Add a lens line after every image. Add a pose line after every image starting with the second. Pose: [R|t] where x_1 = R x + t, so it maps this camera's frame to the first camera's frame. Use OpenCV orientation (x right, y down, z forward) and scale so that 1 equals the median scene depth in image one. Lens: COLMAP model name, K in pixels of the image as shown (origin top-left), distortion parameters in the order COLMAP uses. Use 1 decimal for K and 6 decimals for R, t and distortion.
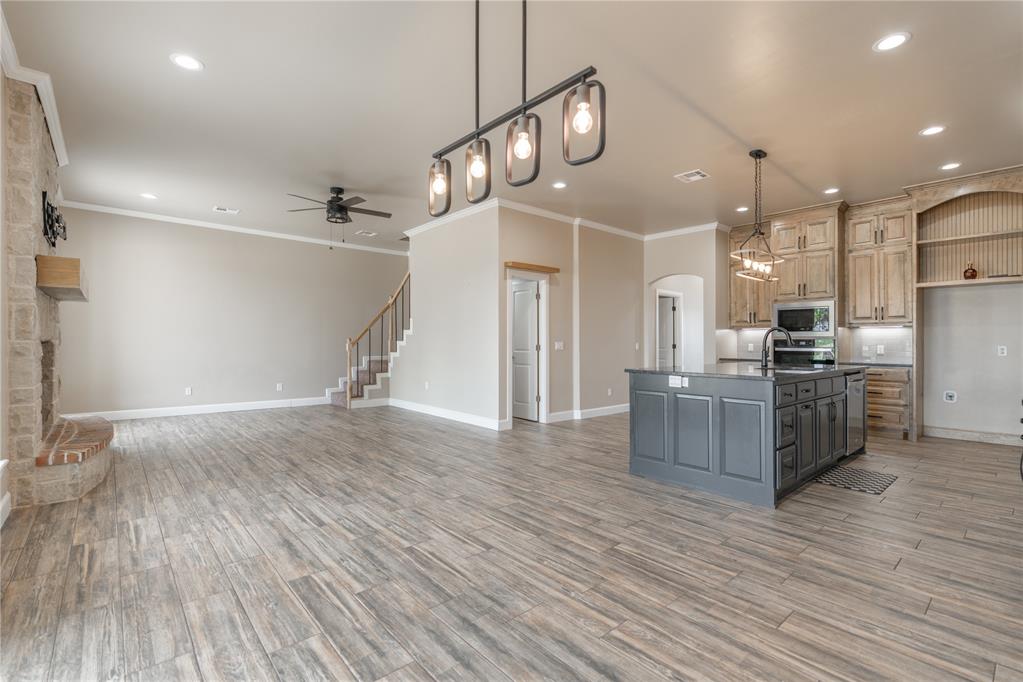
lens RADIAL K [[459.8, 0, 513.1], [0, 459.8, 337.7], [0, 0, 1]] dist [-0.001040, -0.000179]
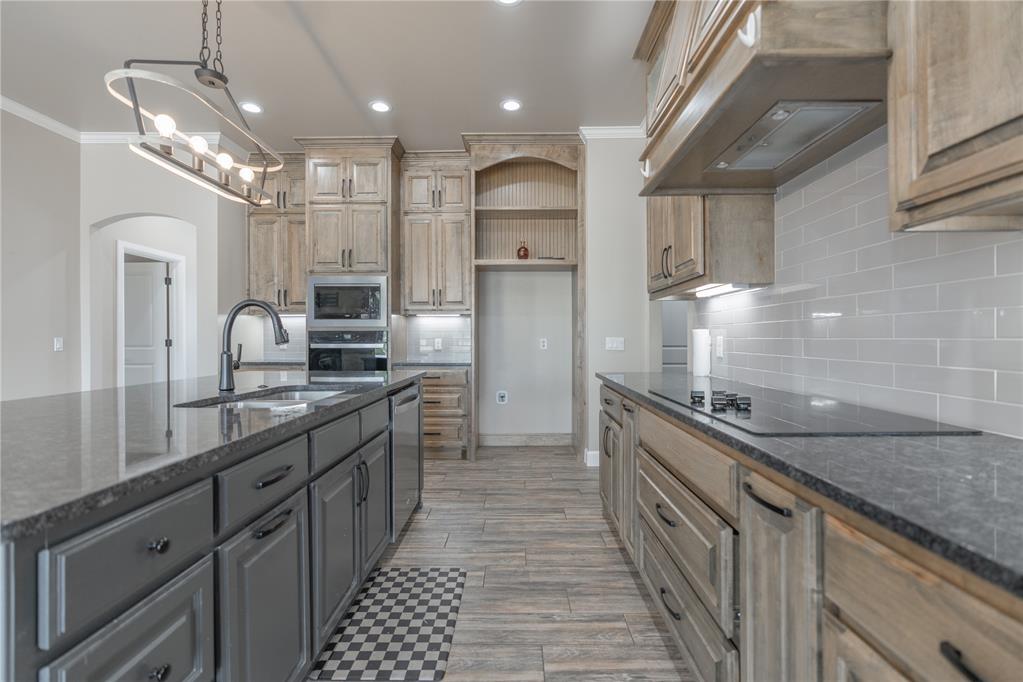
lens RADIAL K [[459.8, 0, 513.1], [0, 459.8, 337.7], [0, 0, 1]] dist [-0.001040, -0.000179]
pose [[0.665885, -0.008208, 0.746010, 0.300493], [-0.002236, 0.999913, 0.012998, 0.004434], [-0.746051, -0.010324, 0.665808, 0.383551]]
